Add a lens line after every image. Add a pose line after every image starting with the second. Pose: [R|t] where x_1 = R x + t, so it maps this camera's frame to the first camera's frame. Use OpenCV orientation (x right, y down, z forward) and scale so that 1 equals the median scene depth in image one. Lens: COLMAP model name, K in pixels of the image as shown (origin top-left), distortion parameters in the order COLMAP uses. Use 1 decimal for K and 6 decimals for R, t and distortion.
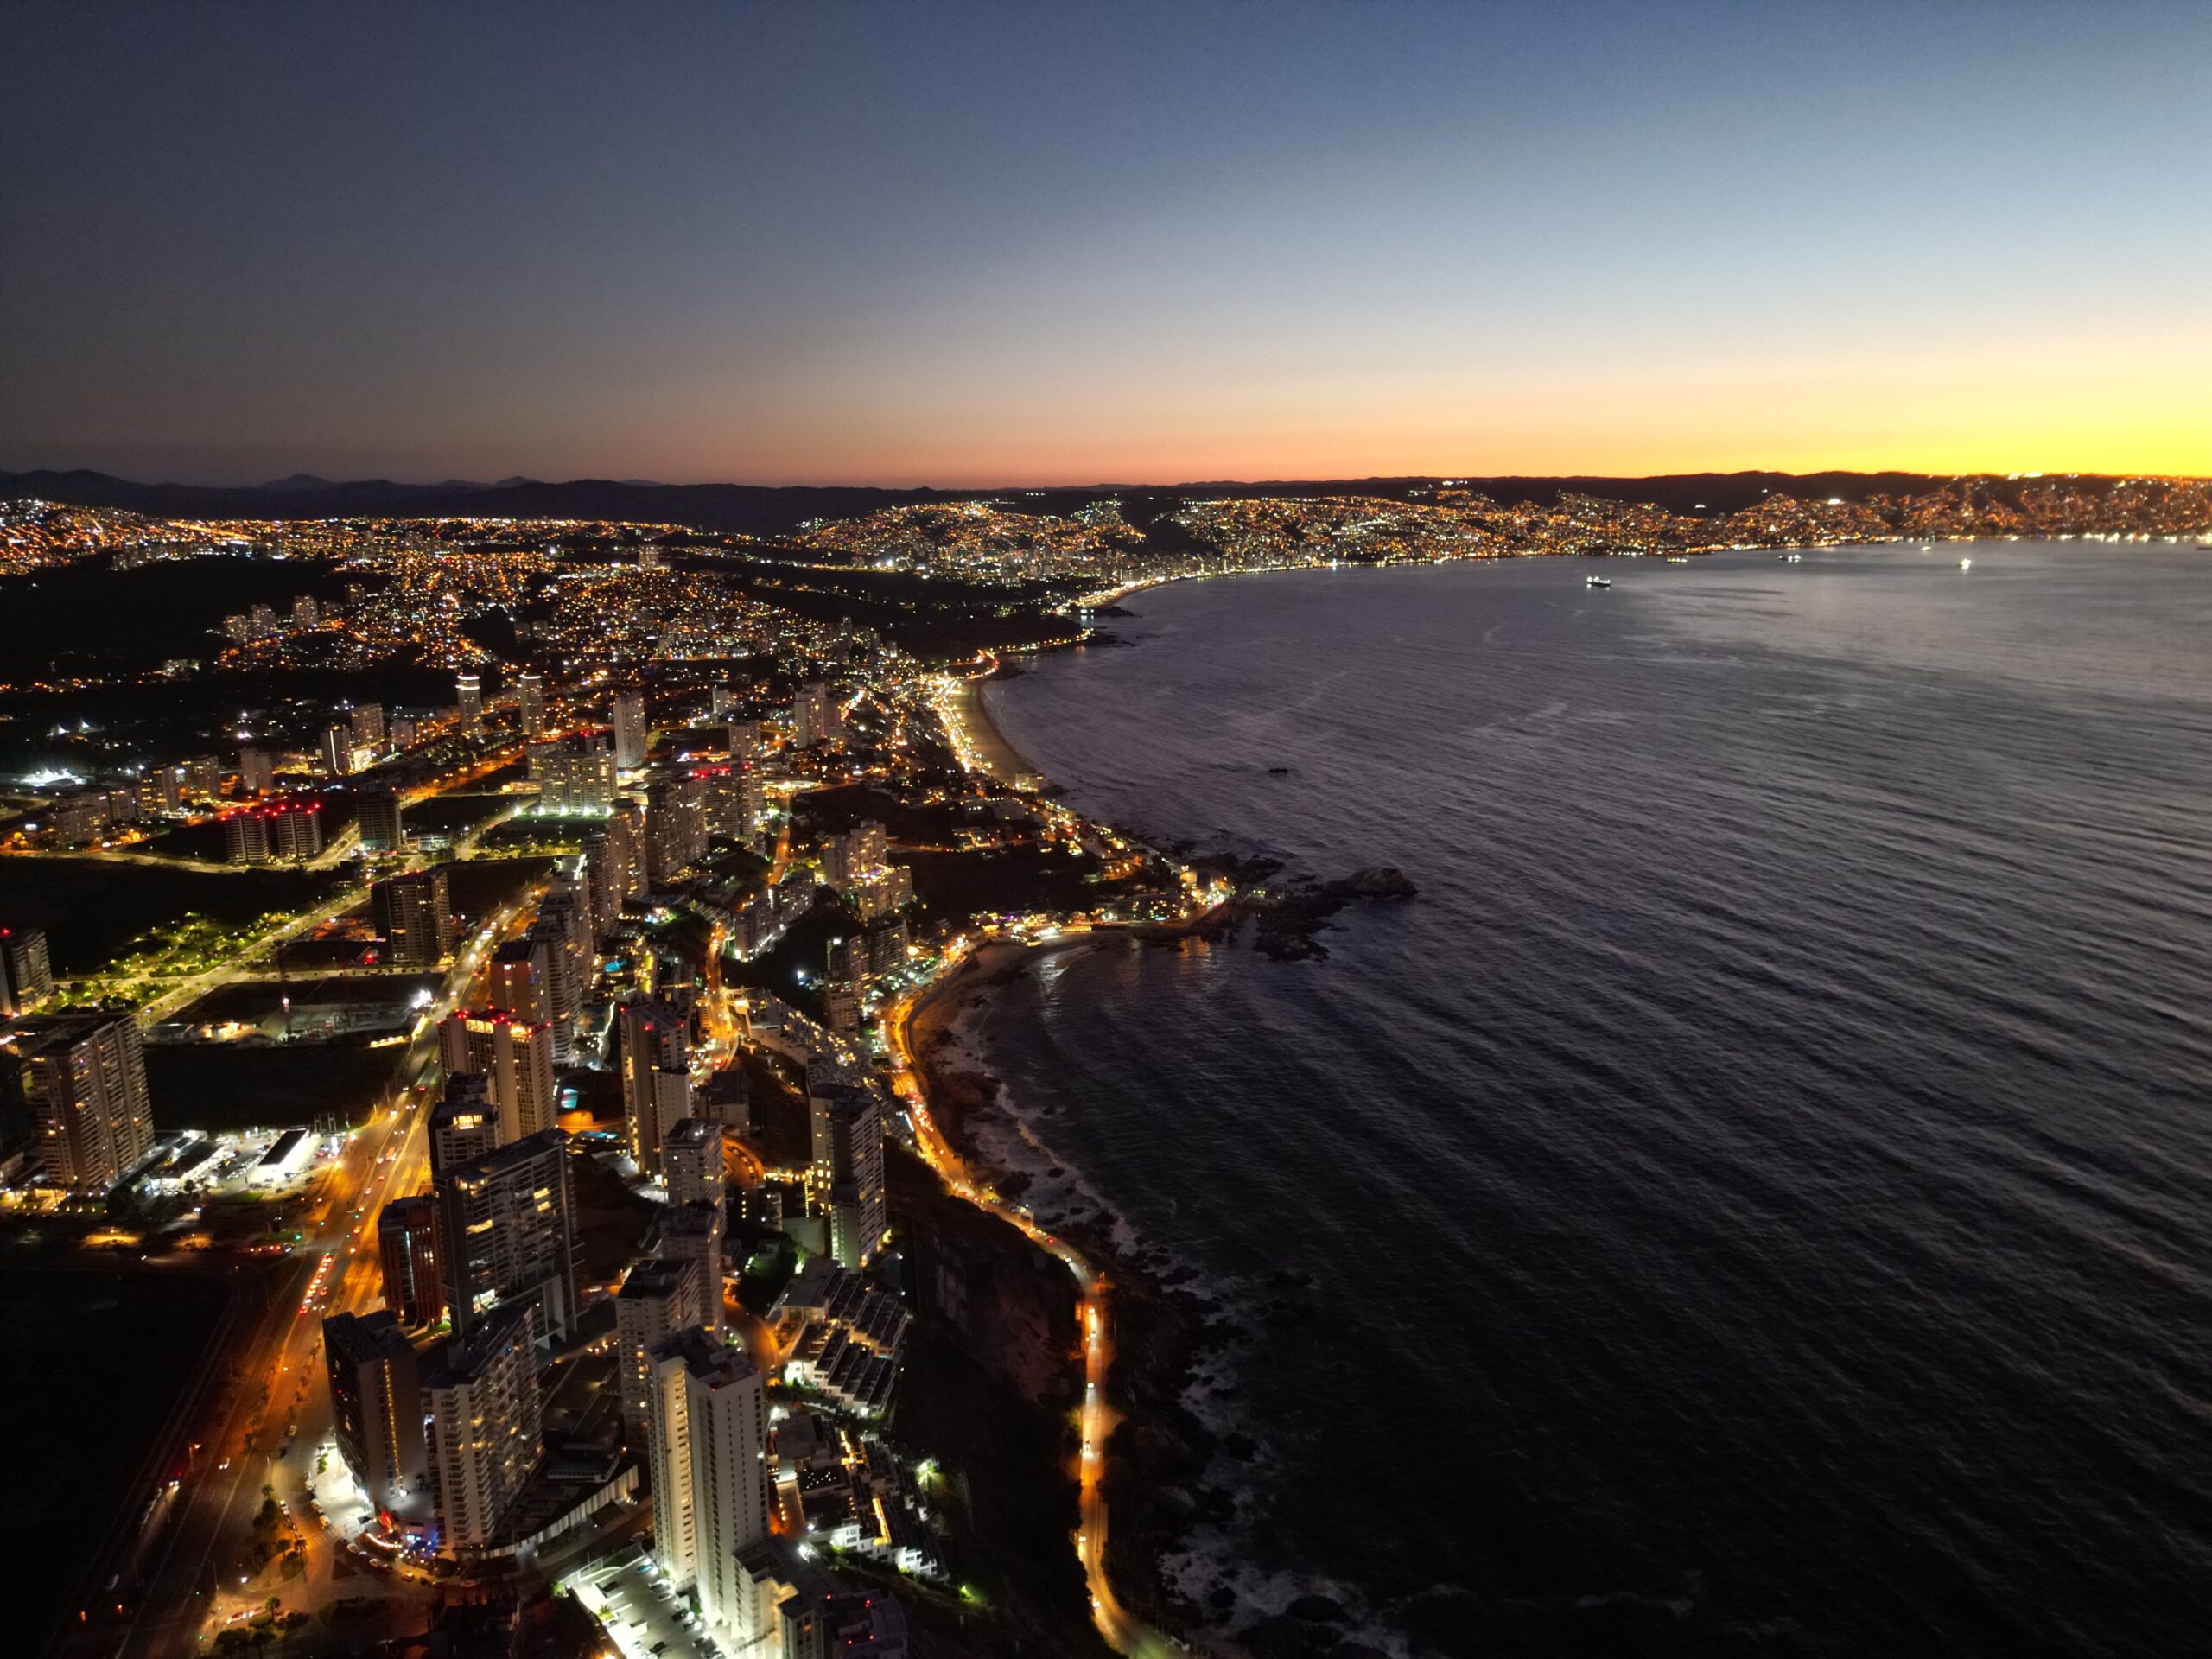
lens RADIAL K [[1550.7, 0, 1106.0], [0, 1550.7, 829.5], [0, 0, 1]] dist [0.086724, -0.086721]
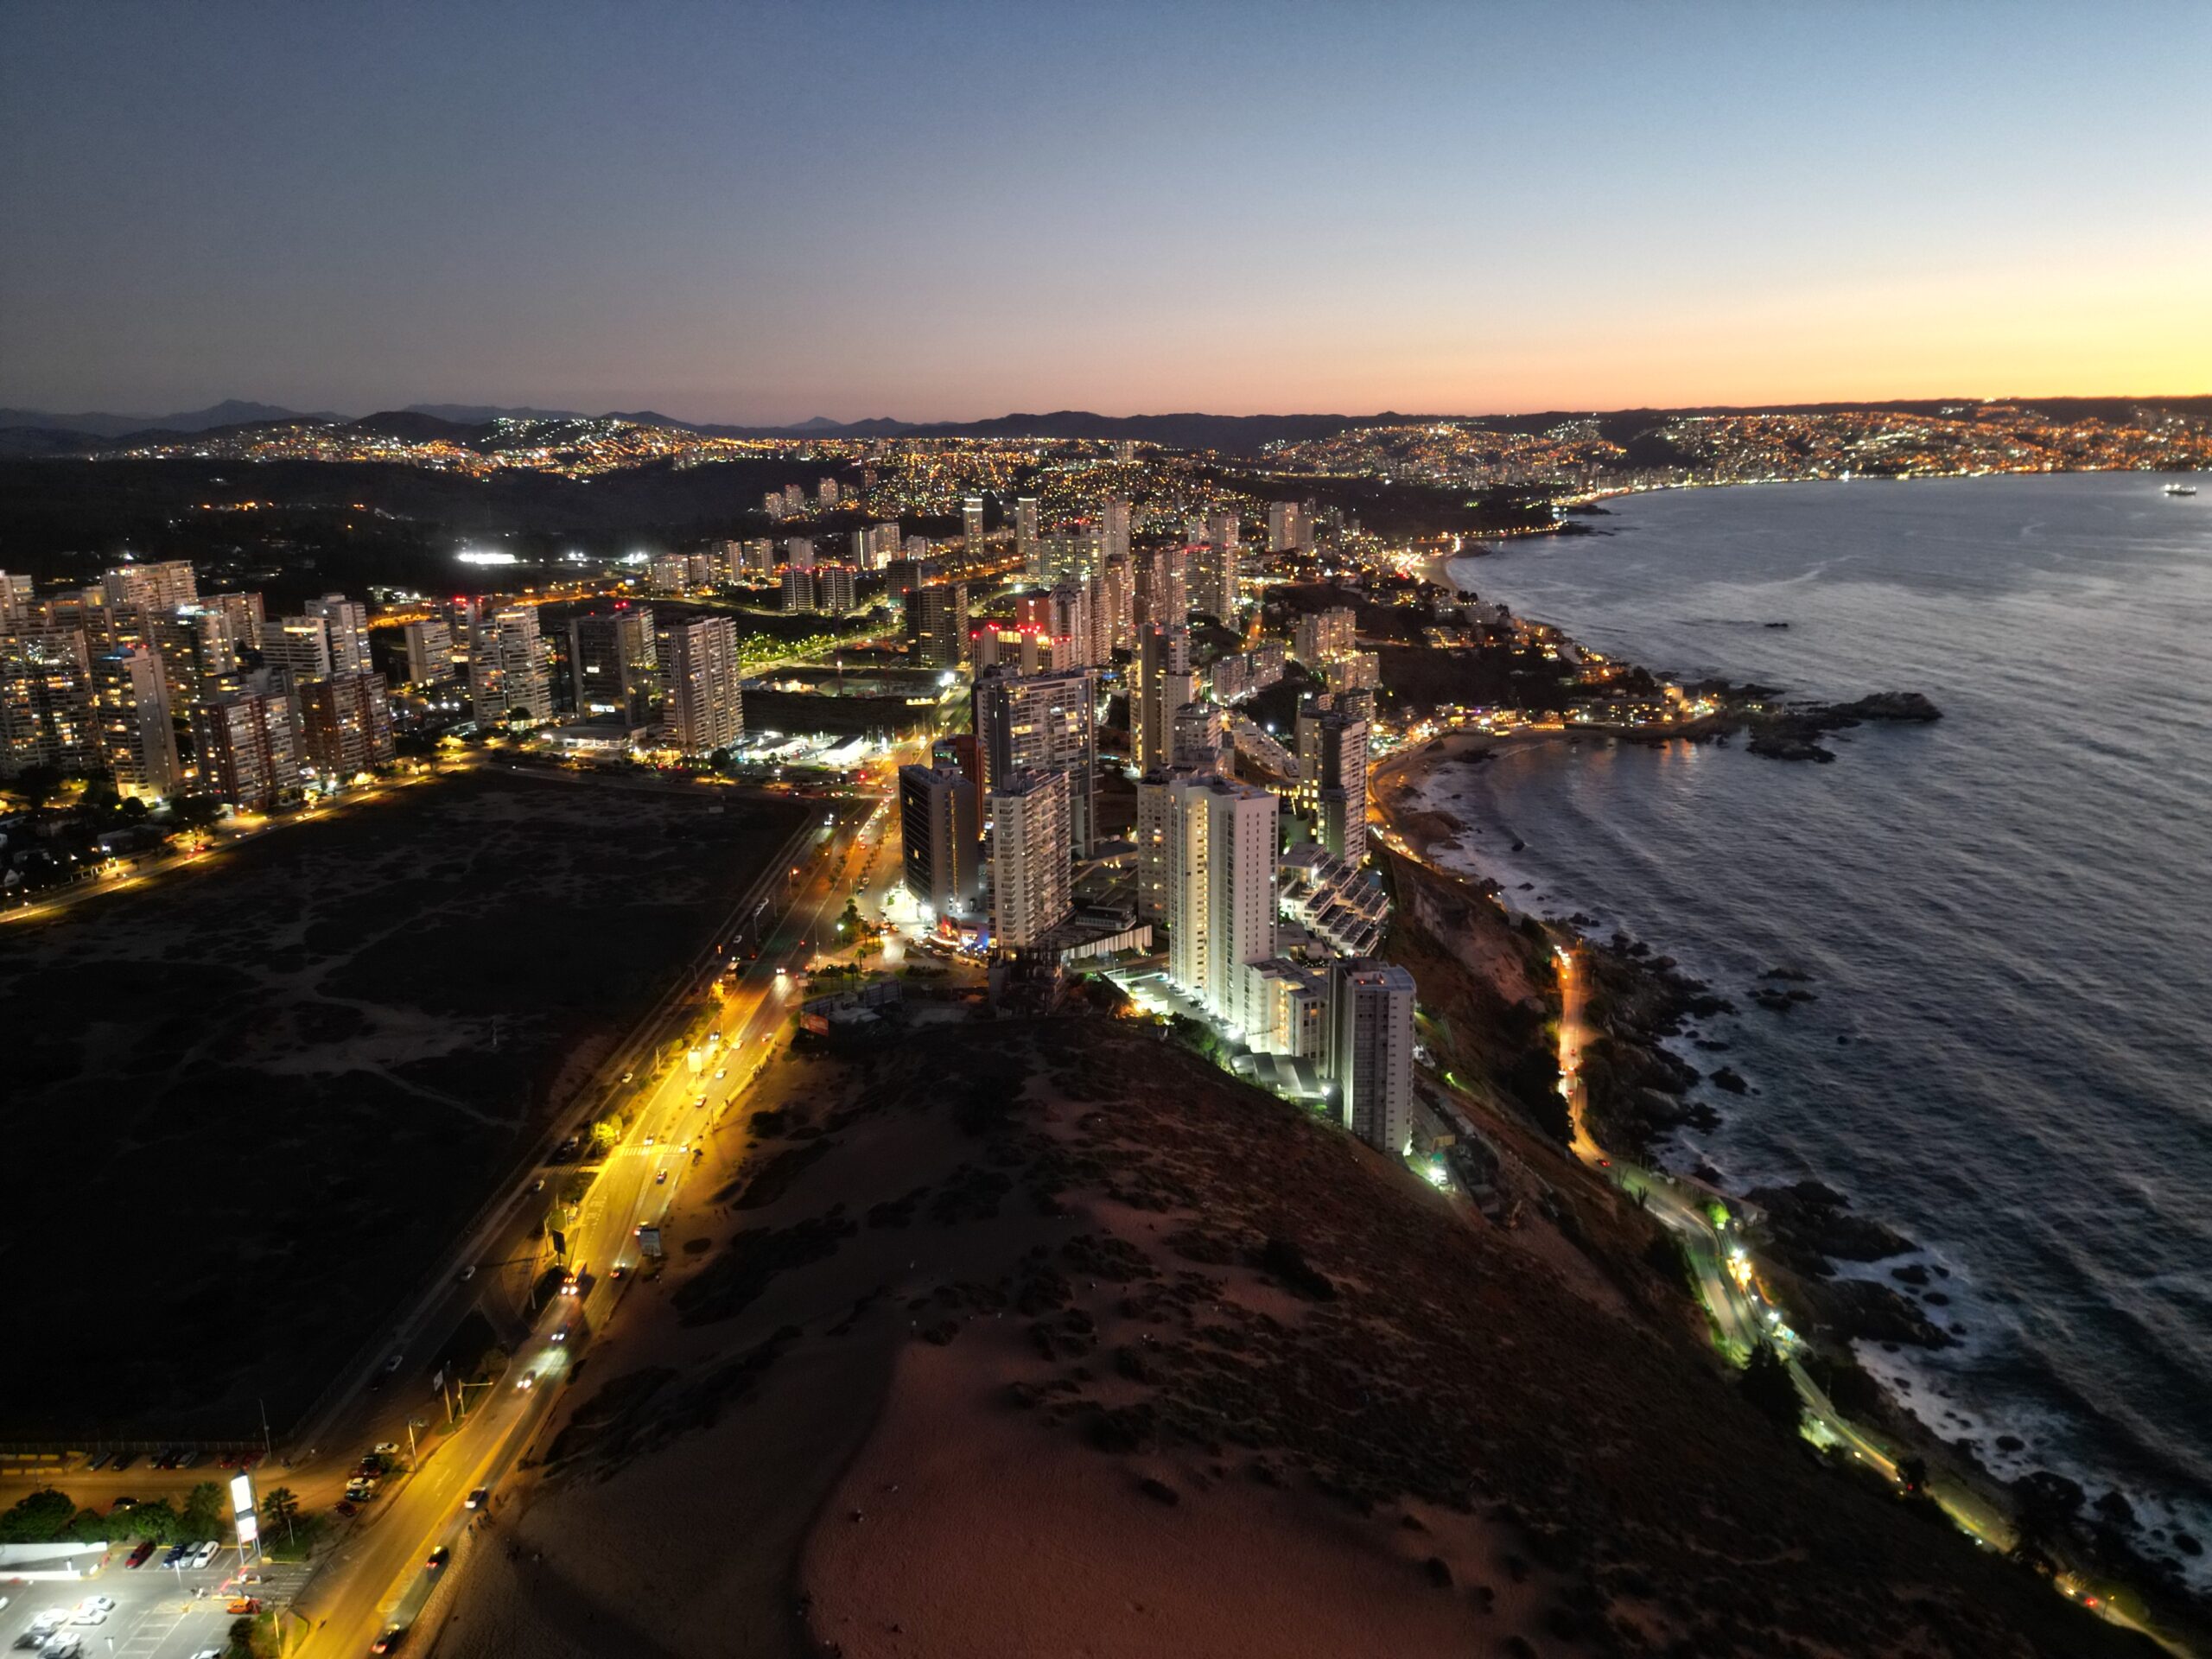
lens RADIAL K [[1560.0, 0, 1106.0], [0, 1560.0, 829.5], [0, 0, 1]] dist [0.089388, -0.096668]
pose [[0.960534, 0.059775, -0.271663, -0.013144], [-0.054191, 0.998137, 0.028017, 0.111344], [0.272832, -0.012190, 0.961984, -0.020261]]
